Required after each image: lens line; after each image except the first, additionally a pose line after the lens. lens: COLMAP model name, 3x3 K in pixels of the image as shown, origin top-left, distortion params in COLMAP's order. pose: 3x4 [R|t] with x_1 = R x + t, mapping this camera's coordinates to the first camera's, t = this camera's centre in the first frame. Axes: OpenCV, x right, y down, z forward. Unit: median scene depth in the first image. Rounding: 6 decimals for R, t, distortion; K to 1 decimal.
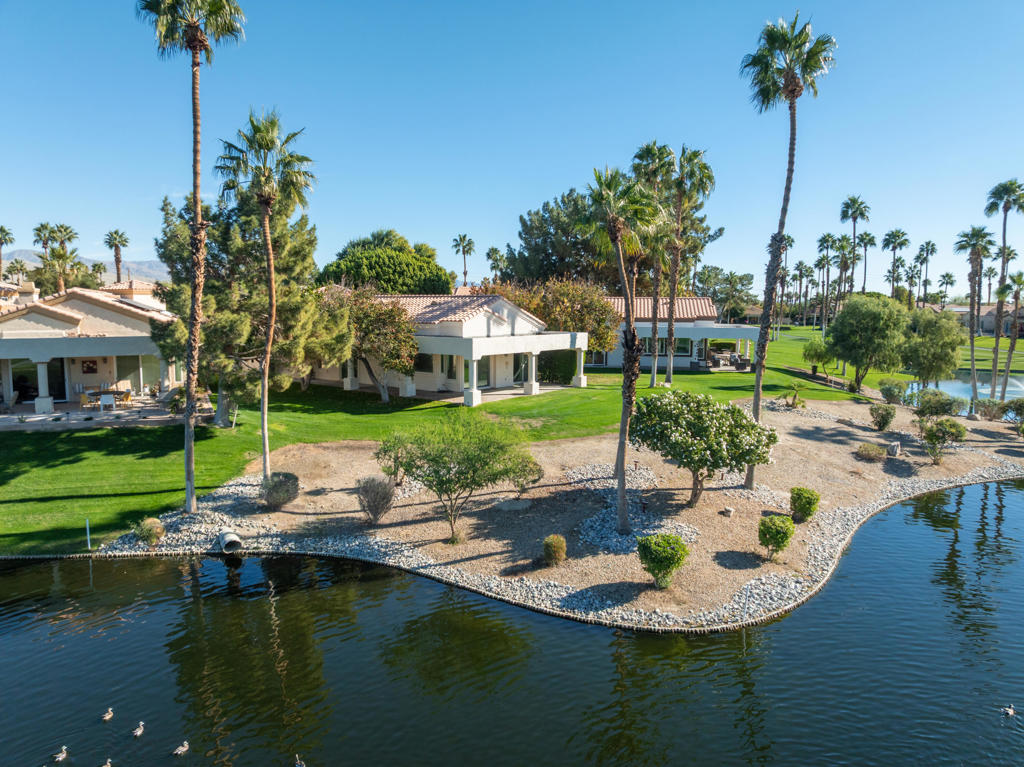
lens RADIAL K [[720.5, 0, 514.7], [0, 720.5, 382.2], [0, 0, 1]] dist [-0.027401, -0.008430]
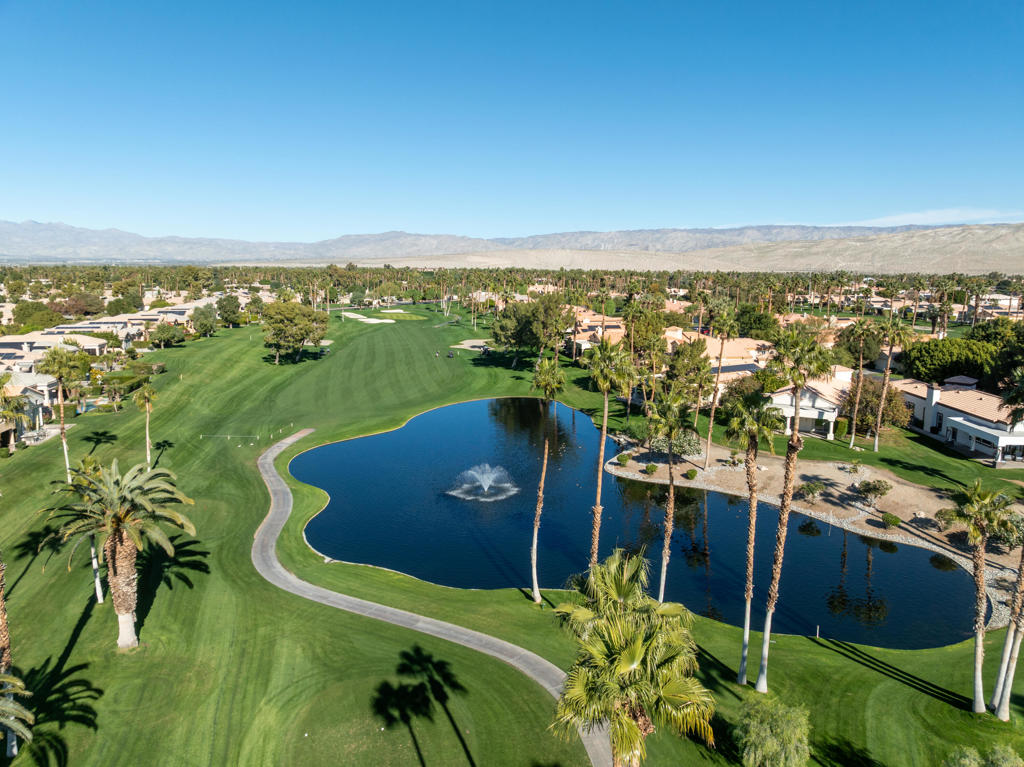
lens RADIAL K [[720.5, 0, 516.4], [0, 720.5, 386.7], [0, 0, 1]] dist [-0.027401, -0.008430]
pose [[0.131983, 0.153706, -0.979262, 1.202609], [-0.109686, 0.984103, 0.139682, -0.201641], [0.985165, 0.088976, 0.146744, -0.083276]]
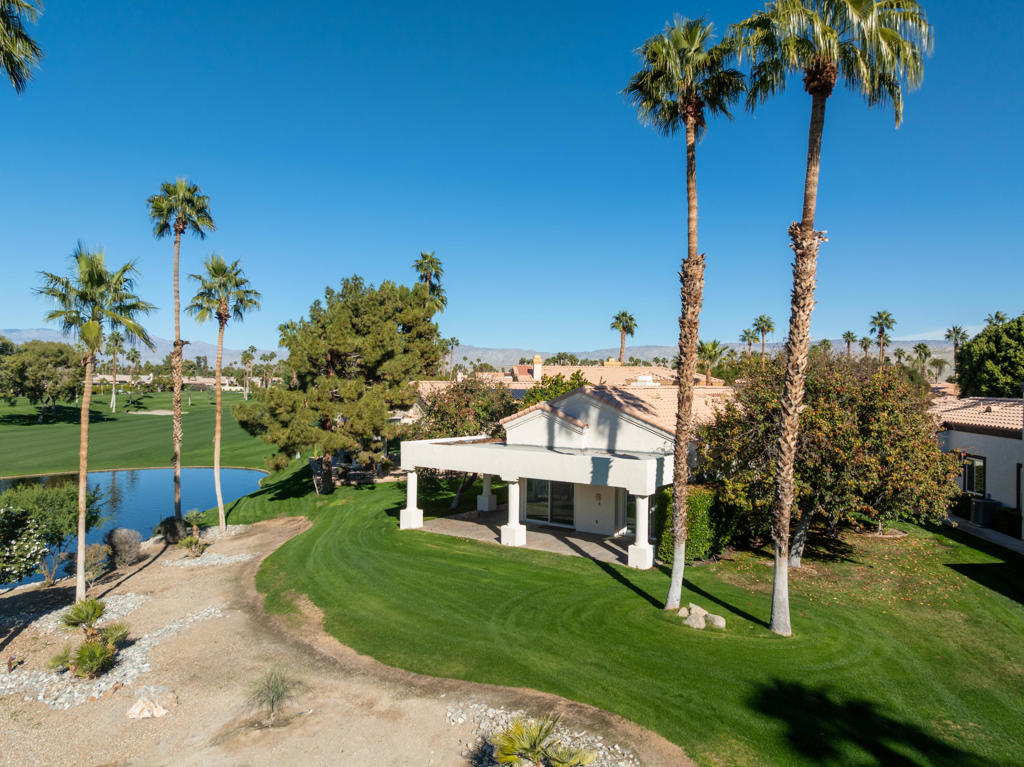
lens RADIAL K [[720.5, 0, 506.2], [0, 720.5, 367.2], [0, 0, 1]] dist [-0.027401, -0.008430]
pose [[0.024492, -0.028075, -0.999306, 0.387036], [-0.115785, 0.992799, -0.030730, -0.068850], [0.992972, 0.116457, 0.021065, 0.573423]]
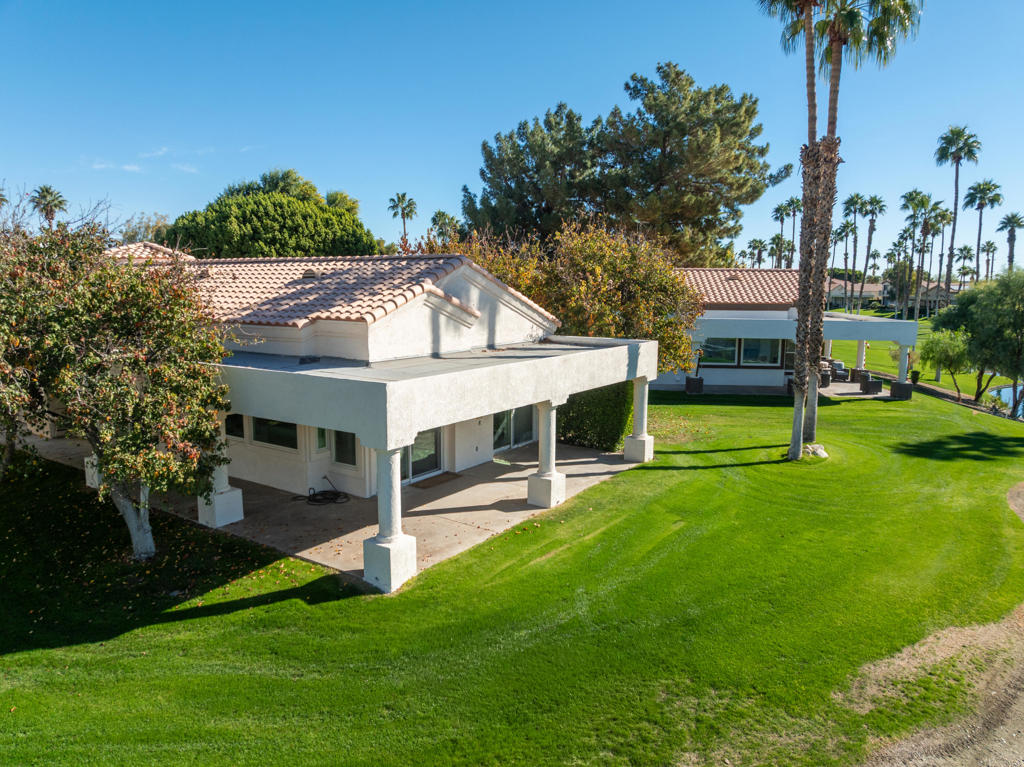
lens RADIAL K [[720.5, 0, 512.2], [0, 720.5, 383.6], [0, 0, 1]] dist [-0.027401, -0.008430]
pose [[0.997539, -0.008485, 0.069602, -0.013473], [0.006206, 0.999440, 0.032892, -0.037191], [-0.069842, -0.032379, 0.997032, 0.360331]]
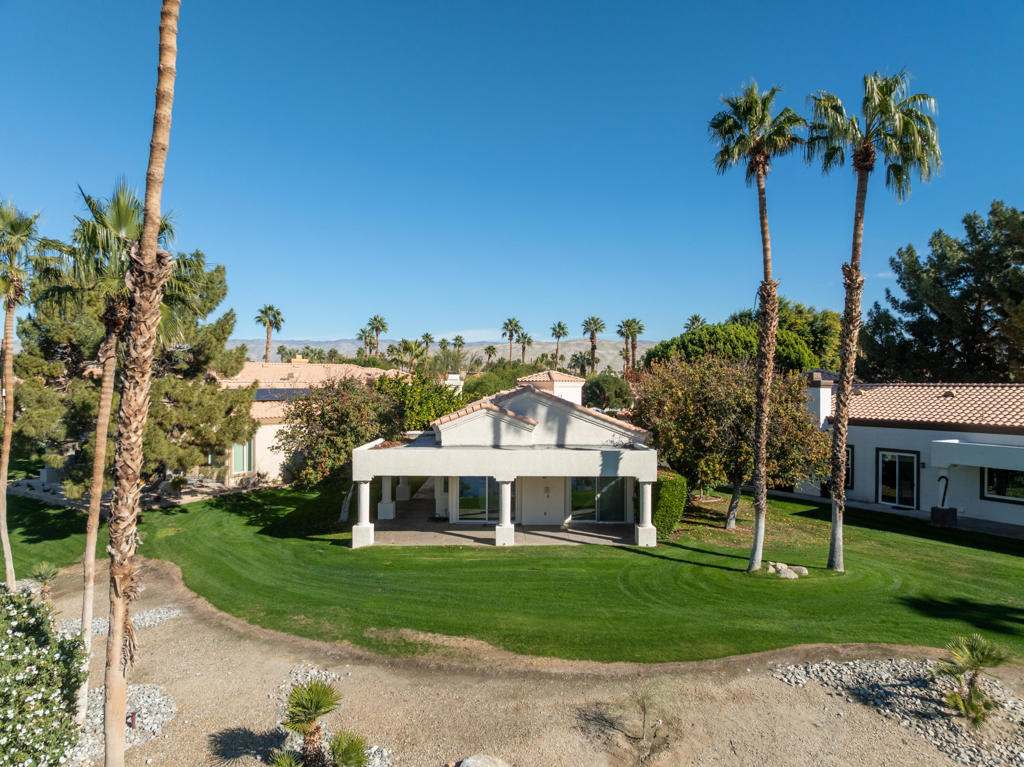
lens RADIAL K [[720.5, 0, 509.8], [0, 720.5, 379.0], [0, 0, 1]] dist [-0.027401, -0.008430]
pose [[0.617424, -0.007777, -0.786592, 0.308192], [-0.084306, 0.993538, -0.075997, -0.046640], [0.782100, 0.113237, 0.612778, 0.360416]]
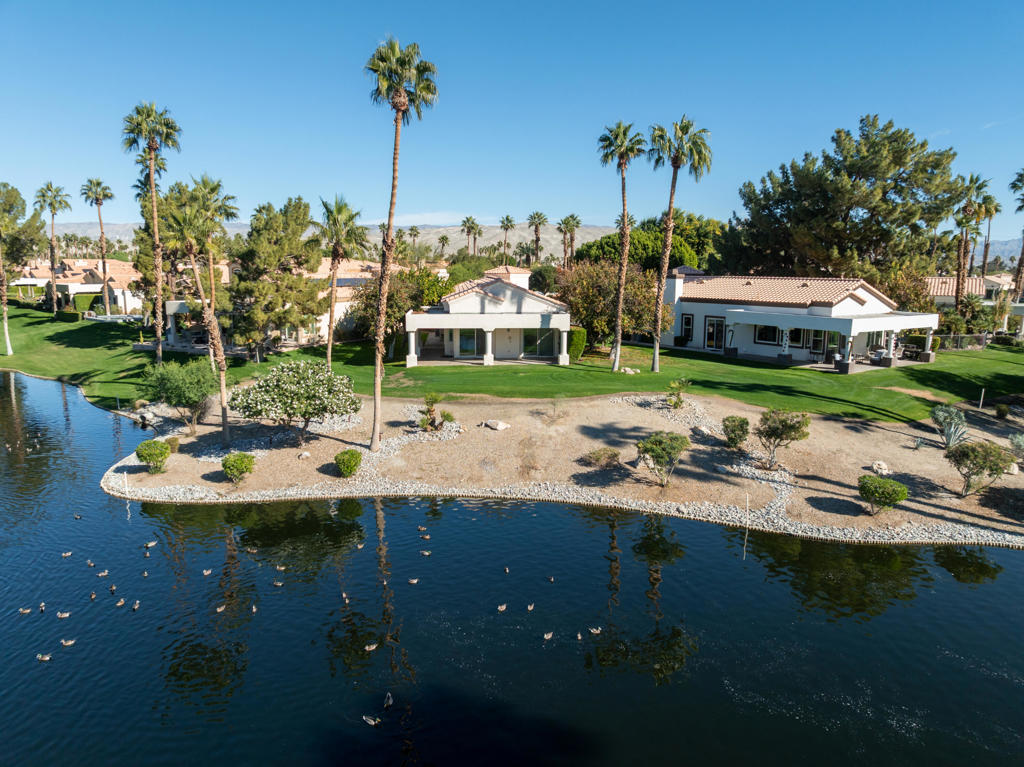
lens RADIAL K [[720.5, 0, 509.9], [0, 720.5, 385.3], [0, 0, 1]] dist [-0.027401, -0.008430]
pose [[0.676715, 0.115613, -0.727111, 0.532669], [-0.079338, 0.993294, 0.084098, -0.030359], [0.731958, 0.000778, 0.681350, 0.139601]]
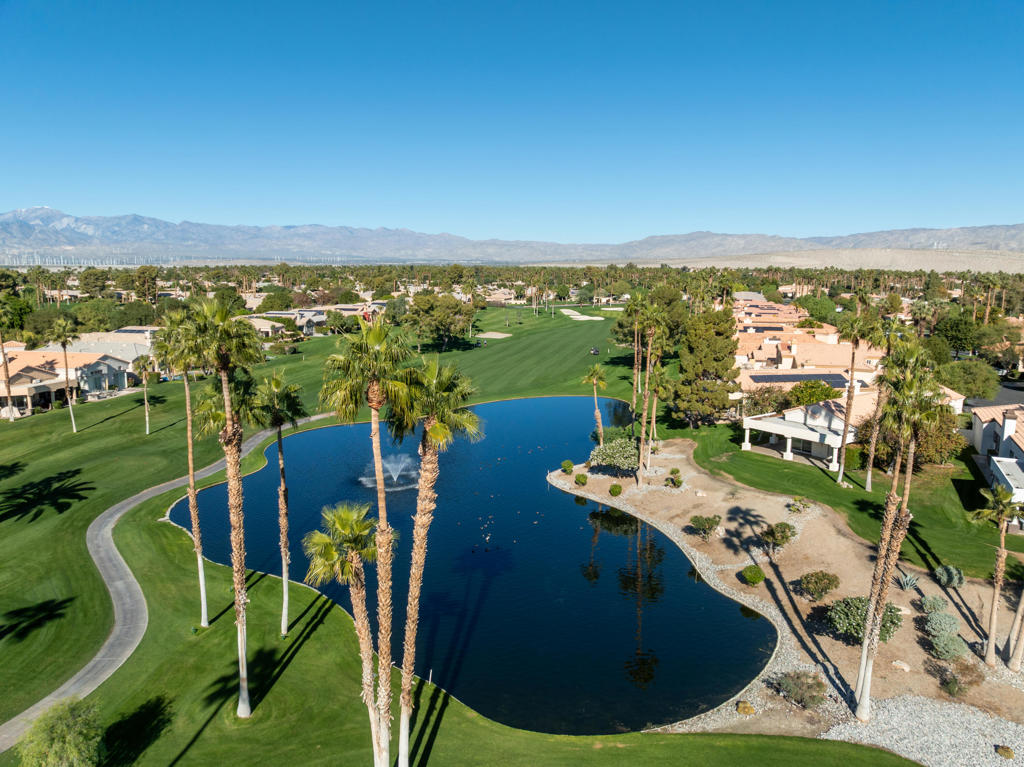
lens RADIAL K [[720.5, 0, 512.7], [0, 720.5, 392.4], [0, 0, 1]] dist [-0.027401, -0.008430]
pose [[-0.281250, 0.154642, -0.947093, 1.097856], [-0.108369, 0.975499, 0.191461, -0.240657], [0.953496, 0.156484, -0.257601, 0.467500]]
